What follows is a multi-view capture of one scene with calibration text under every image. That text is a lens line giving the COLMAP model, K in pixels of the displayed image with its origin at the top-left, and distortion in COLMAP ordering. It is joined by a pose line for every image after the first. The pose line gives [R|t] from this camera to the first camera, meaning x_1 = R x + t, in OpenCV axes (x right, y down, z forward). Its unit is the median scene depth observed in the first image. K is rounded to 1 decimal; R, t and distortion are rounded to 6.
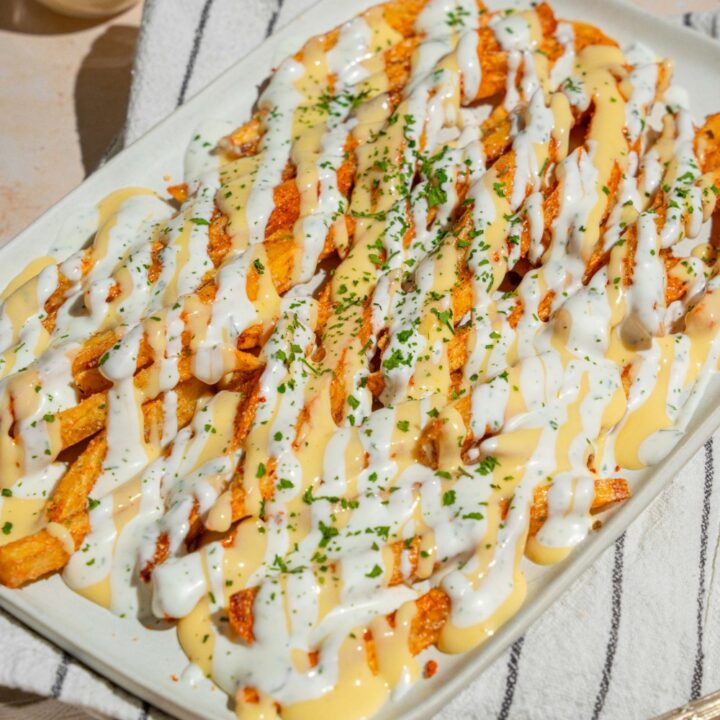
lens RADIAL K [[2188.4, 0, 360.0], [0, 2188.4, 360.0], [0, 0, 1]] dist [0.173441, 0.921777]
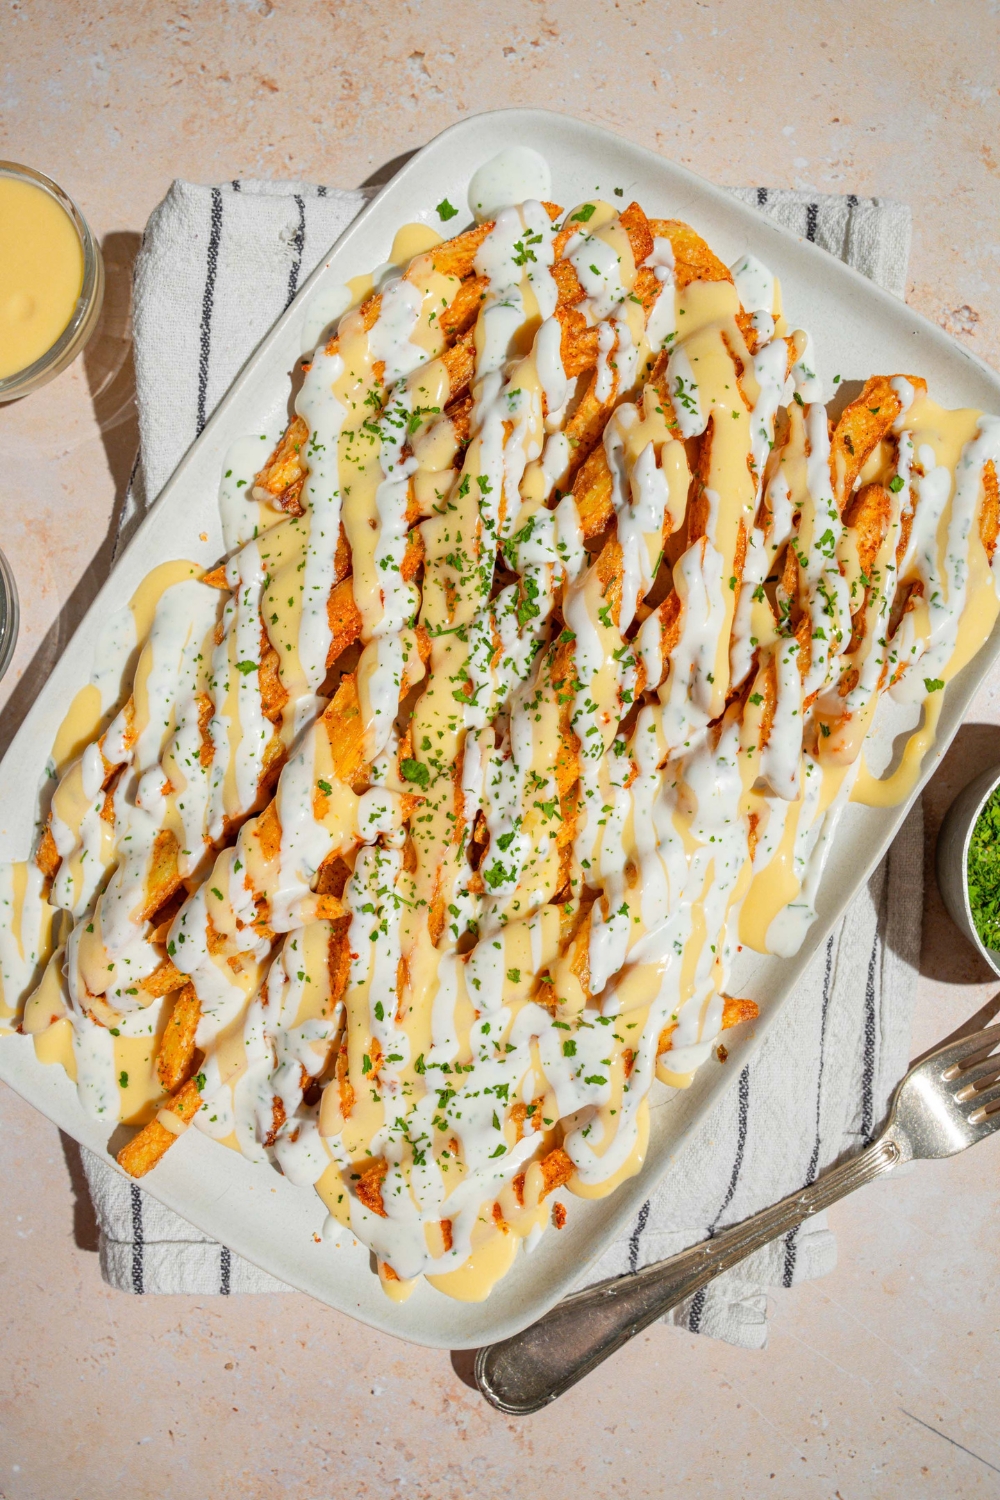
lens RADIAL K [[1110.7, 0, 459.0], [0, 1110.7, 723.9], [0, 0, 1]] dist [-0.140806, 0.008347]
pose [[0.995194, -0.090049, -0.038462, 0.022758], [0.092715, 0.740217, 0.665945, -0.334088], [-0.031497, -0.666311, 0.745009, 0.694618]]
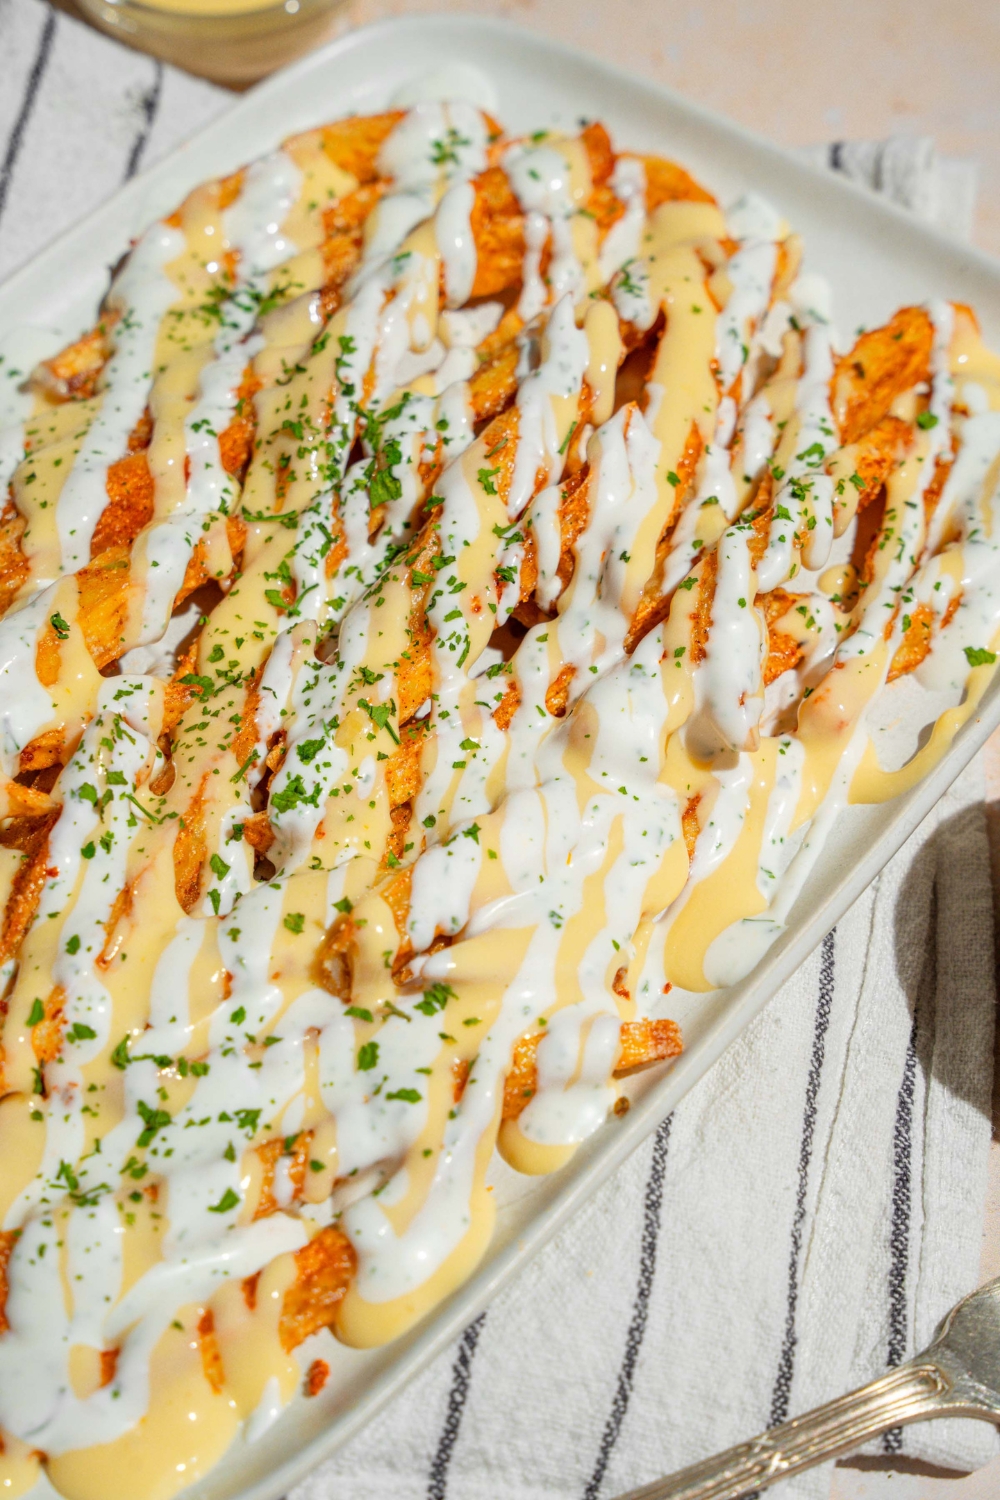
lens RADIAL K [[2819.7, 0, 500.0], [0, 2819.7, 750.0], [0, 0, 1]] dist [0.164431, 0.231333]
pose [[0.999941, 0.007665, -0.007751, 0.075451], [-0.006704, 0.993091, 0.117154, -0.097726], [0.008595, -0.117095, 0.993084, 0.252313]]
